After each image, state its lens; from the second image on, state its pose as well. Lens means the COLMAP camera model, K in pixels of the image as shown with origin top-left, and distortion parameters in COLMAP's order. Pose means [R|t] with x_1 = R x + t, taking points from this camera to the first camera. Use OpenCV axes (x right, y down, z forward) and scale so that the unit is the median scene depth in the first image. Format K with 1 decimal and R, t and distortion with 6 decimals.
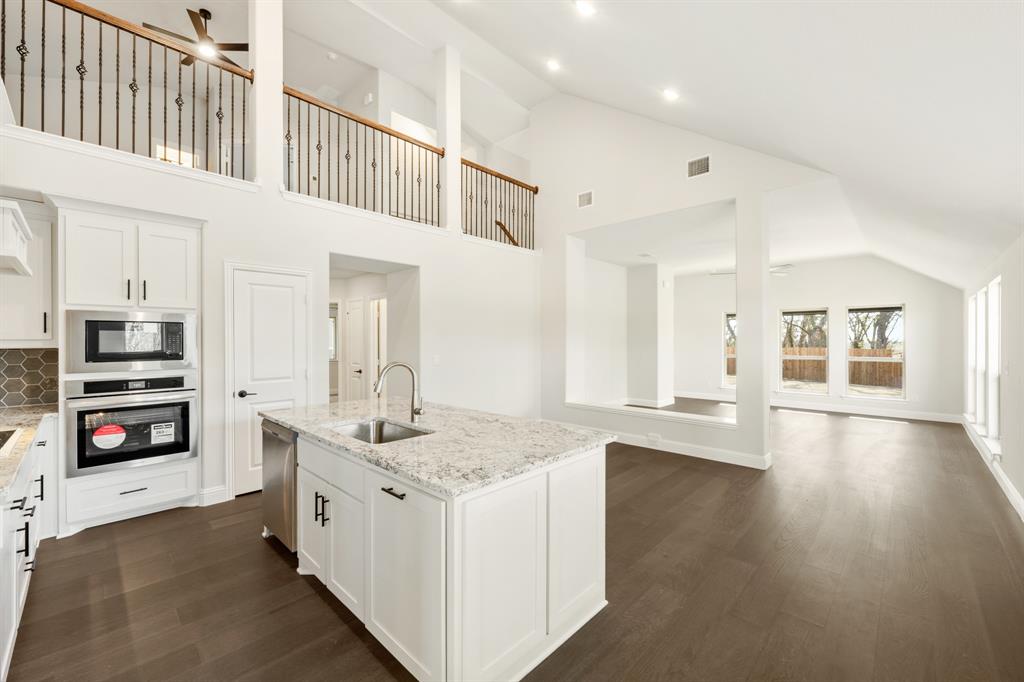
lens RADIAL K [[418.0, 0, 512.0], [0, 418.0, 341.0], [0, 0, 1]] dist [0.000547, 0.000714]
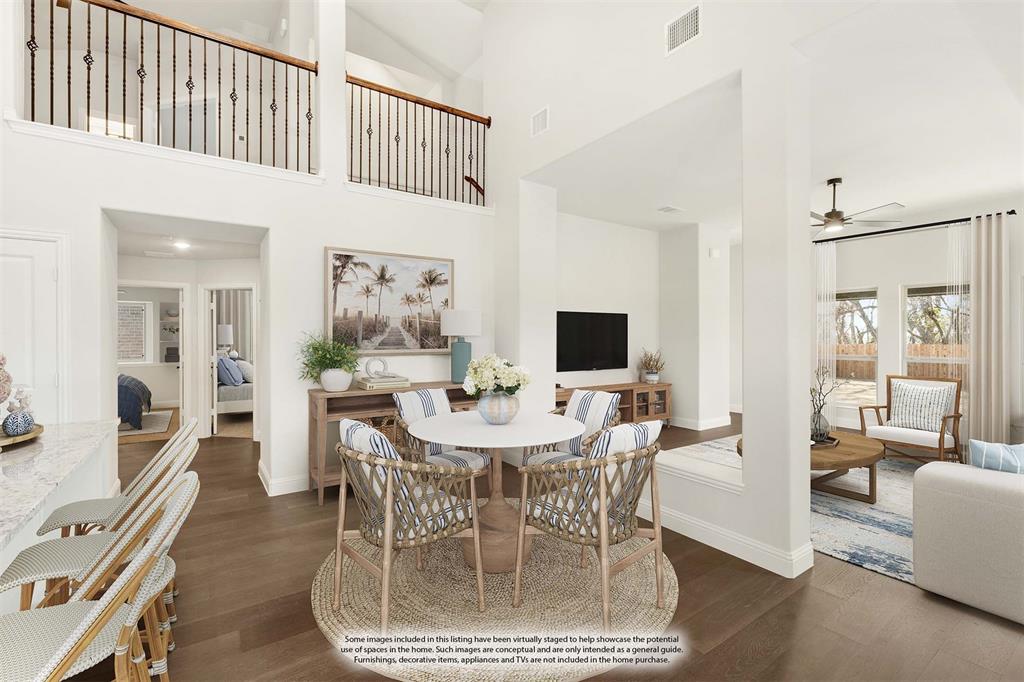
lens RADIAL K [[450.0, 0, 513.0], [0, 450.0, 338.3], [0, 0, 1]] dist [-0.009662, 0.006390]
pose [[0.978896, 0.000023, -0.204358, 0.215590], [0.001313, 0.999979, 0.006397, 0.002525], [0.204354, -0.006531, 0.978875, 0.217398]]
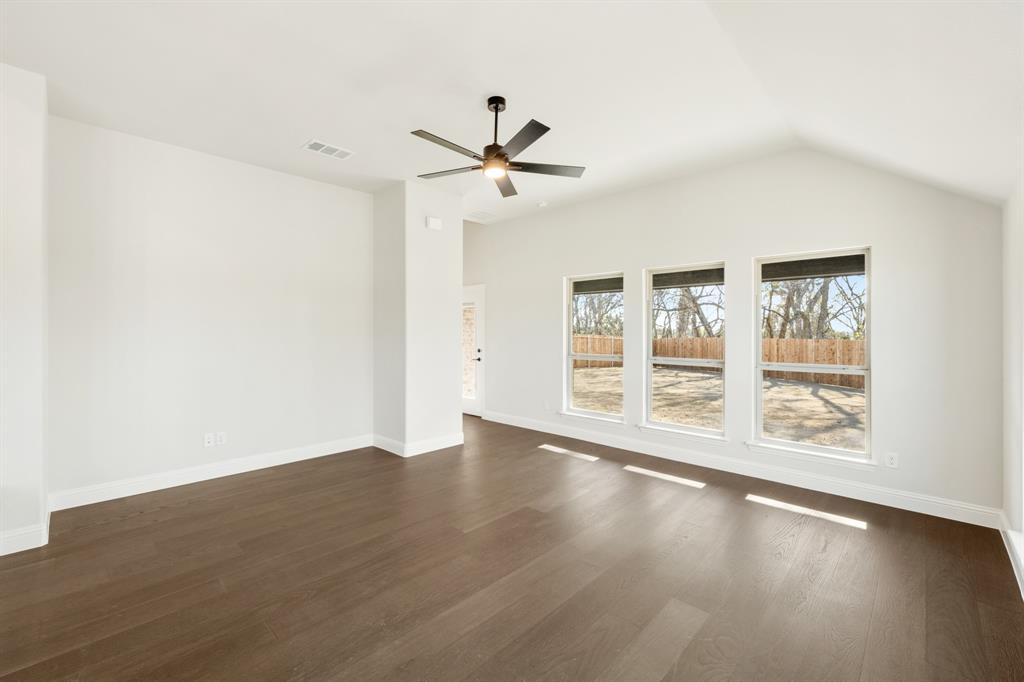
lens RADIAL K [[423.0, 0, 510.6], [0, 423.0, 337.0], [0, 0, 1]] dist [0.002612, 0.000501]
pose [[0.999896, 0.002069, -0.014238, 0.532917], [-0.001863, 0.999893, 0.014504, 0.003137], [0.014266, -0.014476, 0.999793, 0.510843]]
